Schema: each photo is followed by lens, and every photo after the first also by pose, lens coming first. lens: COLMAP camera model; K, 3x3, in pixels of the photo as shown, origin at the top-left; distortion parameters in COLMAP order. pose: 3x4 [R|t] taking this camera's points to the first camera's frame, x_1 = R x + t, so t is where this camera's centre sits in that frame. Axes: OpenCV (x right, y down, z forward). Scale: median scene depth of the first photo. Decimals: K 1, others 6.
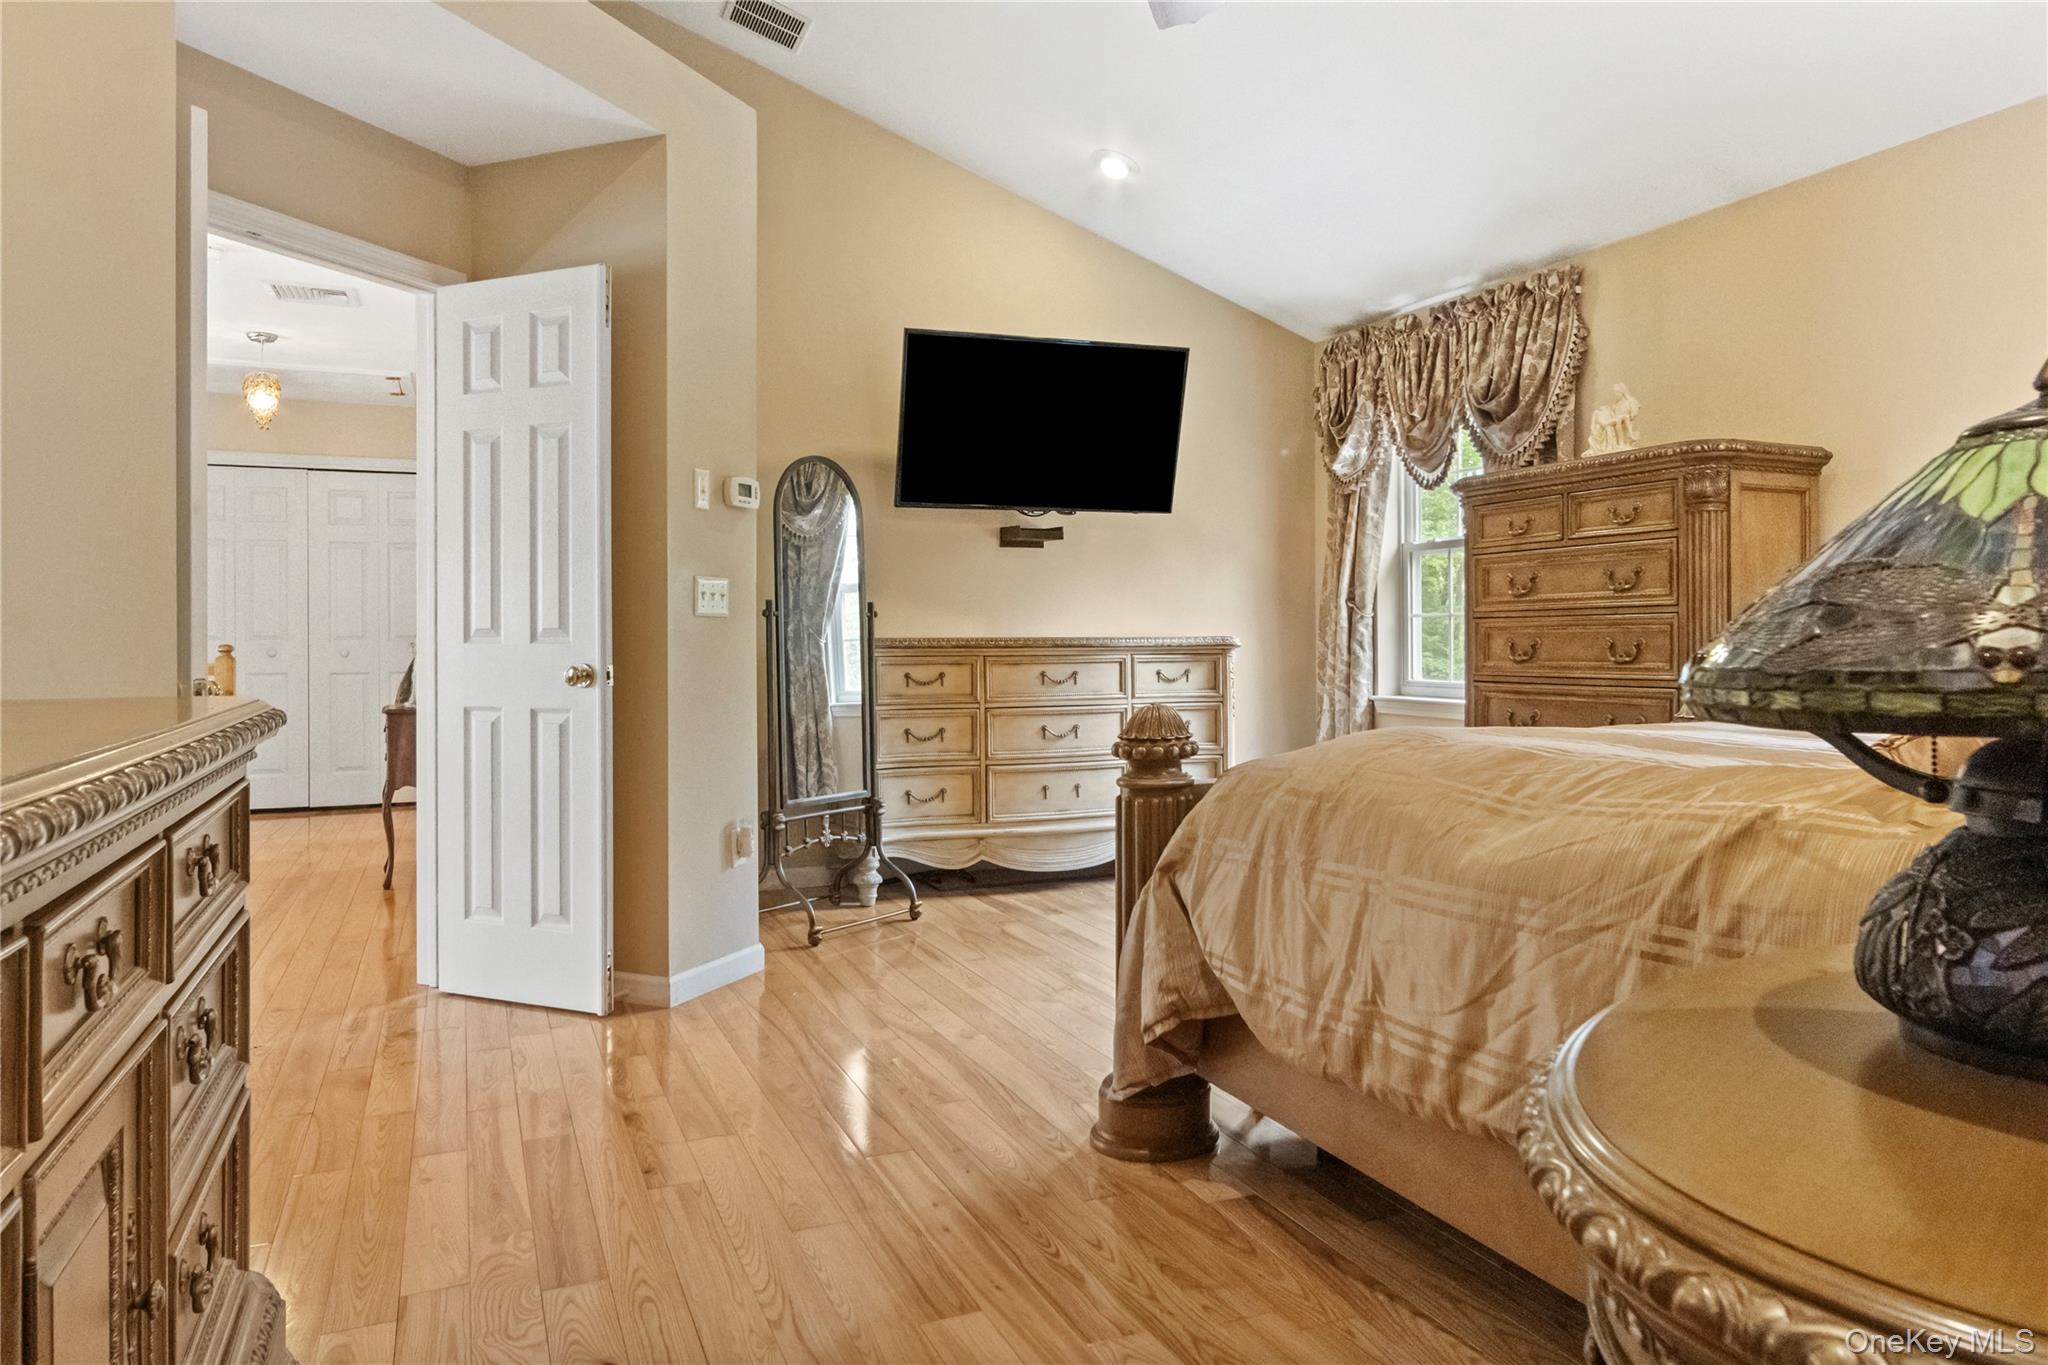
lens RADIAL K [[1301.3, 0, 1030.2], [0, 1301.3, 662.3], [0, 0, 1]] dist [-0.000574, -0.000545]
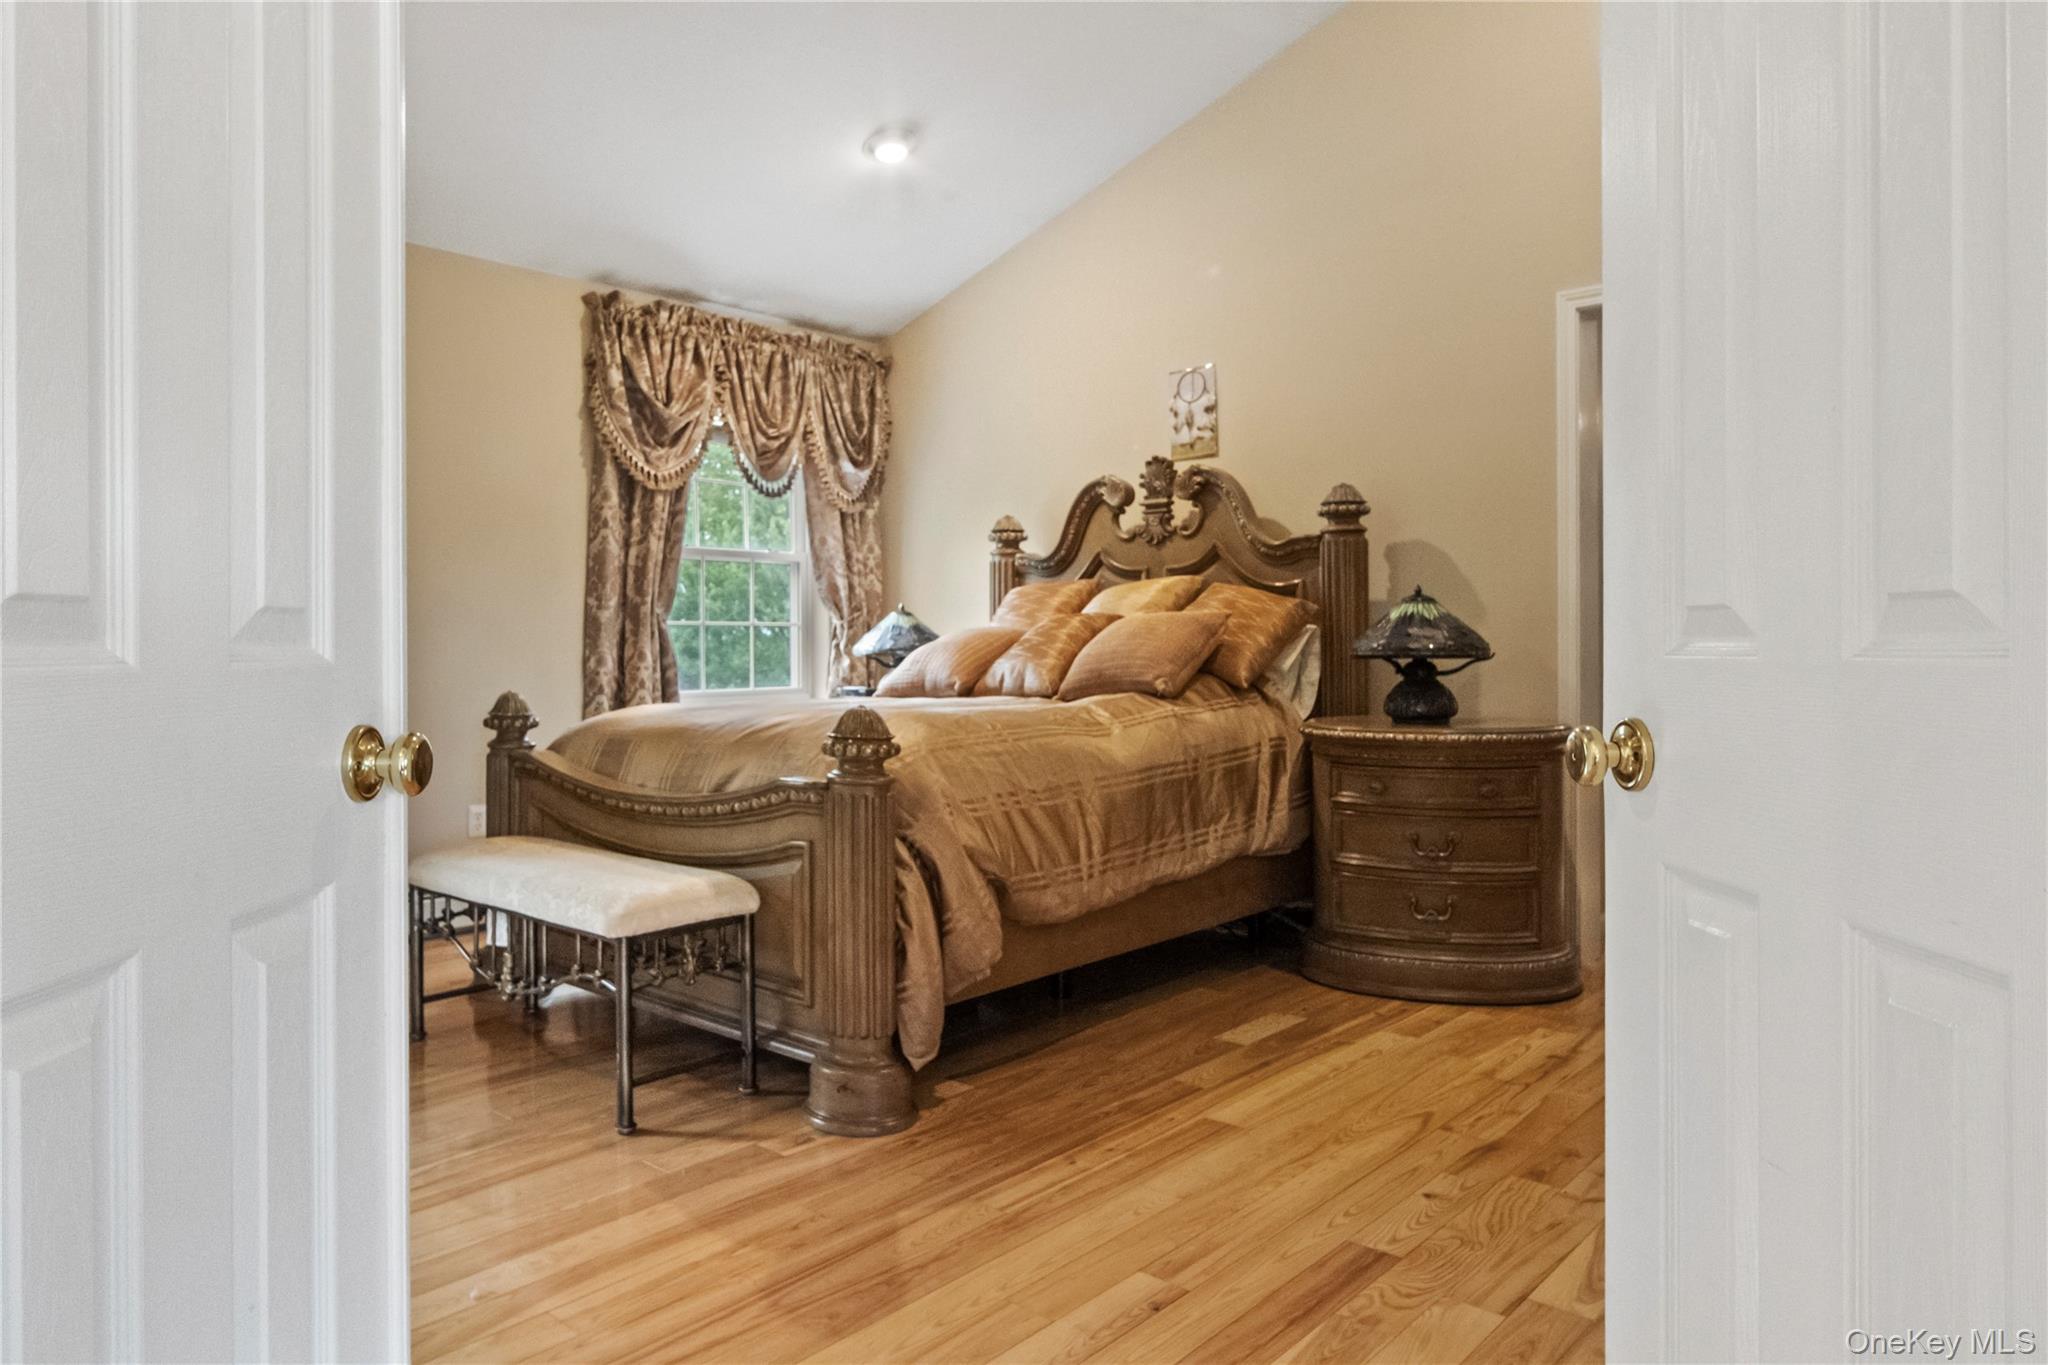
lens RADIAL K [[1301.3, 0, 1043.0], [0, 1301.3, 664.8], [0, 0, 1]] dist [-0.000574, -0.000545]
pose [[-0.426725, -0.006886, 0.904355, -0.657565], [0.006637, 0.999920, 0.010745, 0.006634], [-0.904357, 0.010588, -0.426645, 0.963883]]
